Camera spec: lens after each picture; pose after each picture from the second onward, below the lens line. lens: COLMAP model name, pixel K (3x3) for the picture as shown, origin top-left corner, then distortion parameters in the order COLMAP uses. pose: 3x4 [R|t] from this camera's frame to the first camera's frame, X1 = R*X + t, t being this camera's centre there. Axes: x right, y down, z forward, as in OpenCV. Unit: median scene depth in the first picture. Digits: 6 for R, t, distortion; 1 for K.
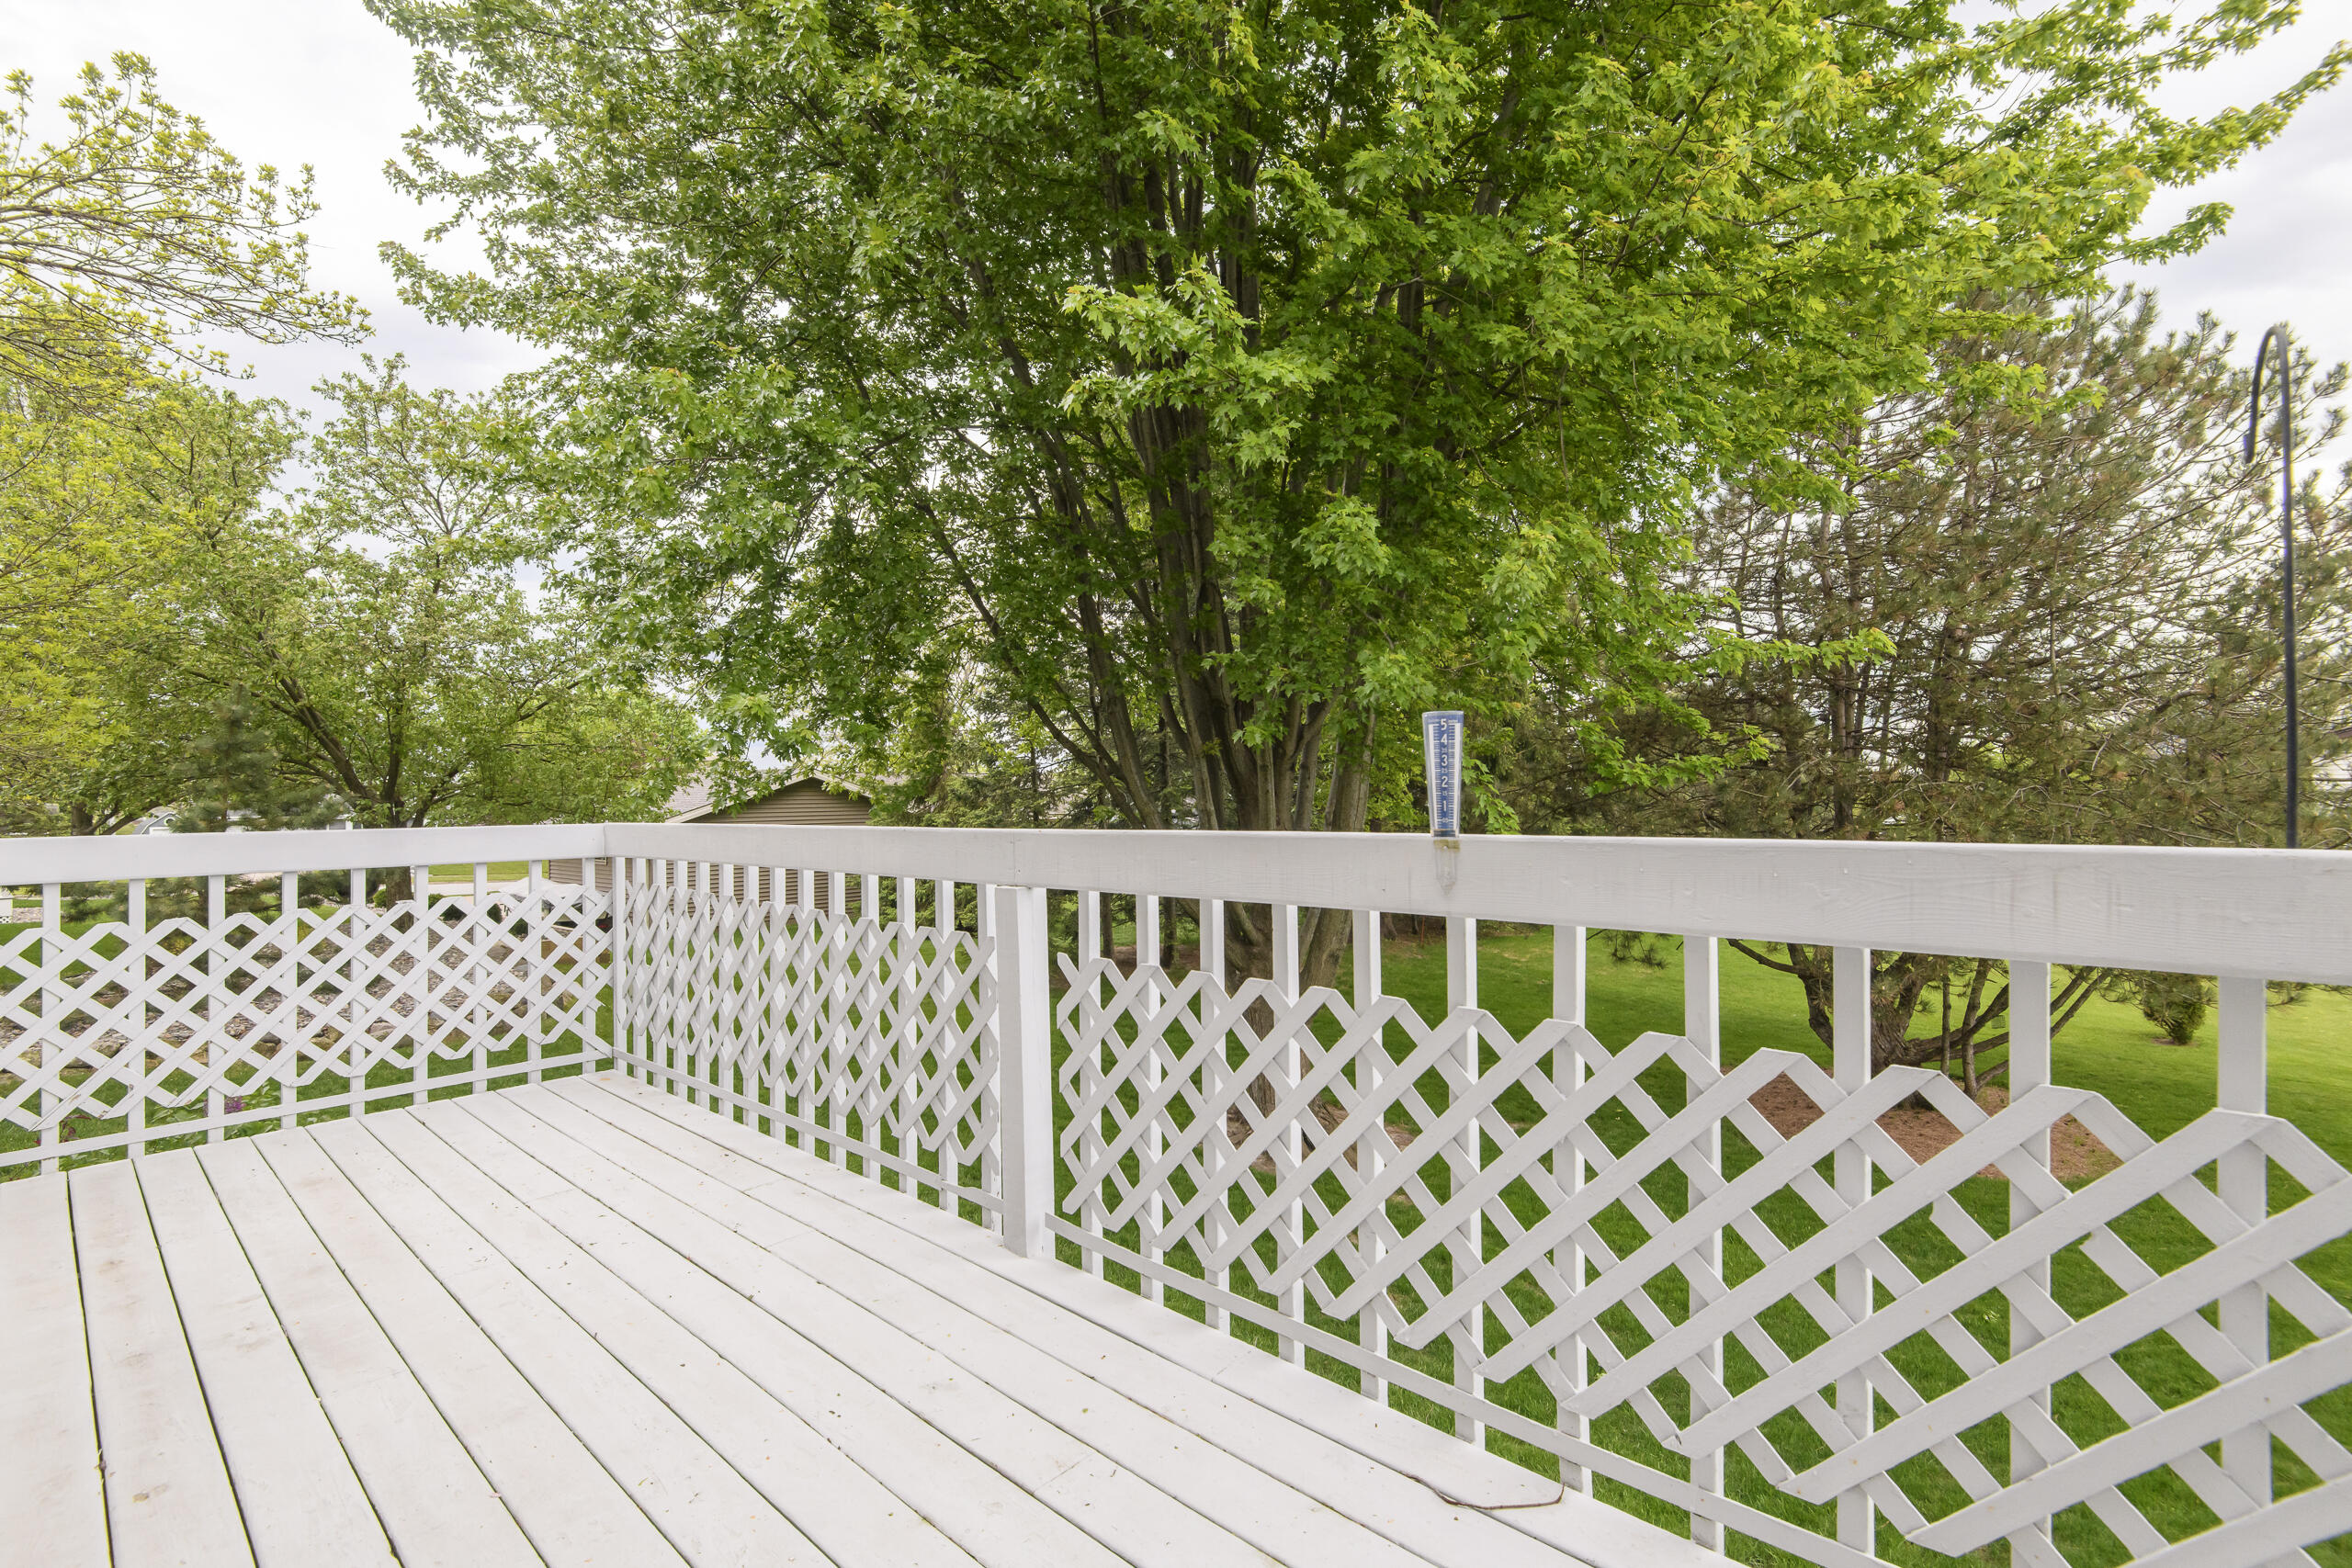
lens RADIAL K [[1081.6, 0, 1177.0], [0, 1081.6, 783.0], [0, 0, 1]] dist [0.017822, -0.000383]
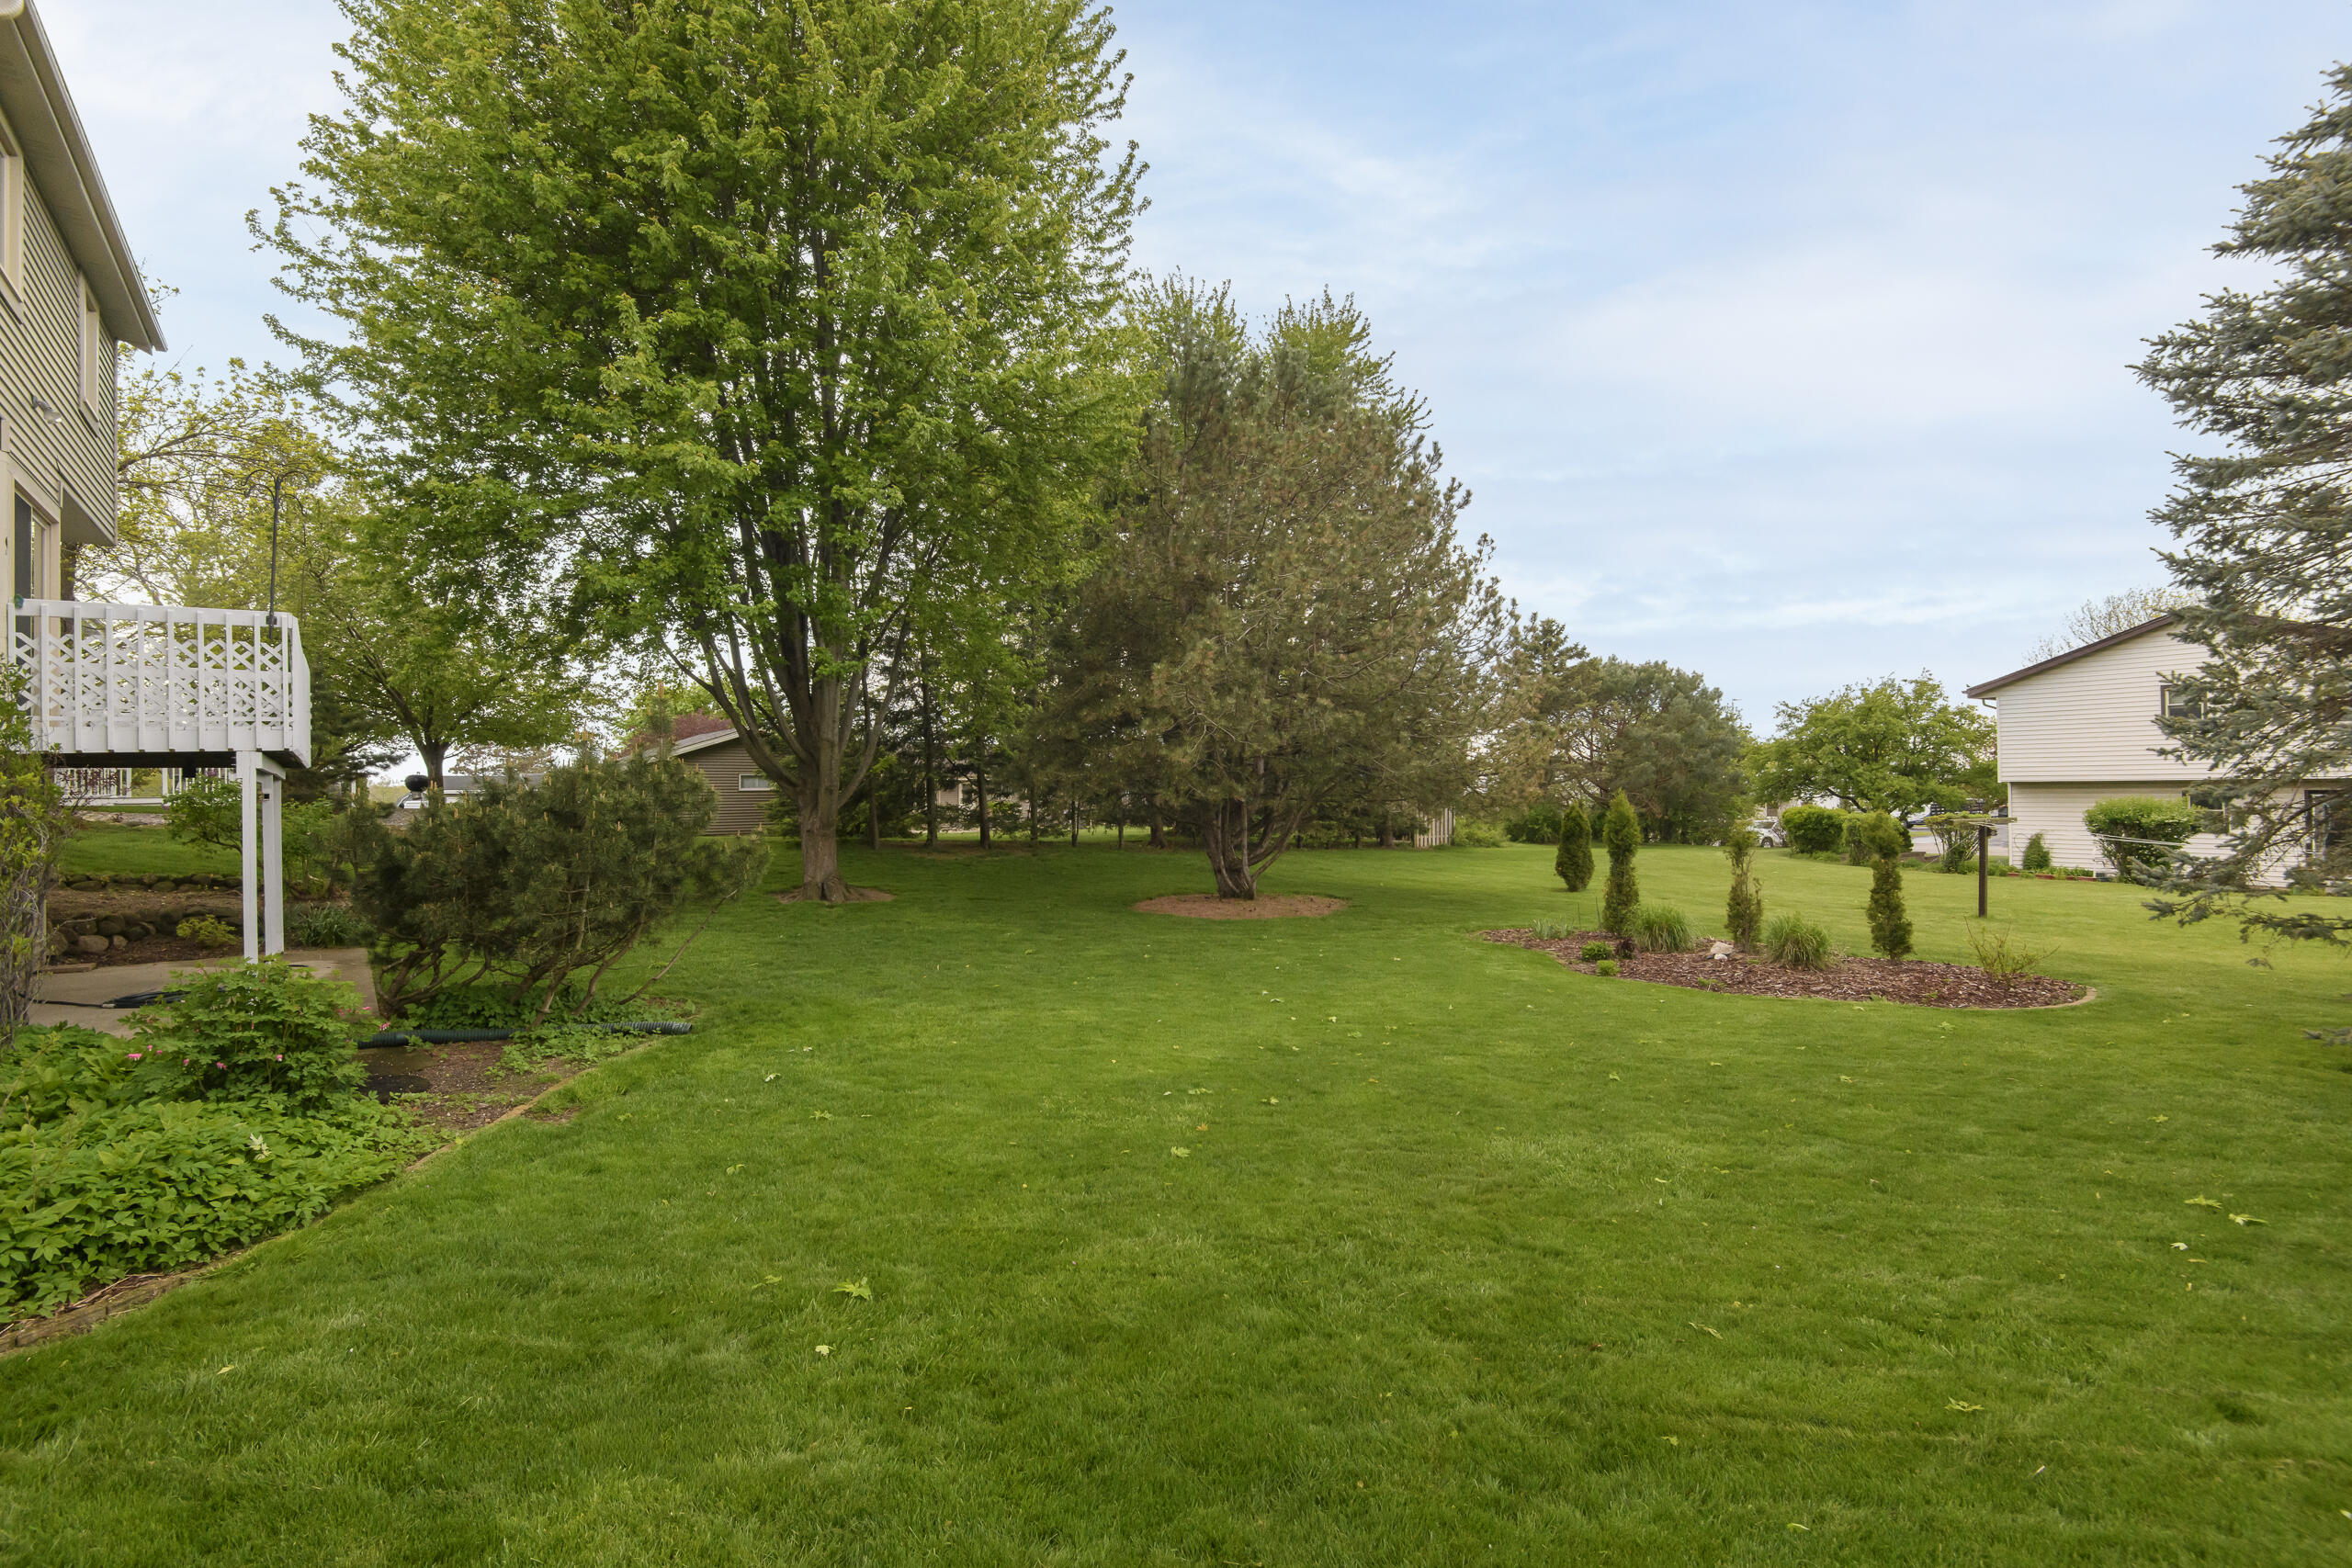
lens RADIAL K [[1081.6, 0, 1182.4], [0, 1081.6, 776.8], [0, 0, 1]] dist [0.017822, -0.000383]
pose [[0.151200, -0.001672, 0.988502, -5.252727], [0.005964, 0.999982, 0.000780, 1.130758], [-0.988485, 0.005778, 0.151207, -5.909864]]
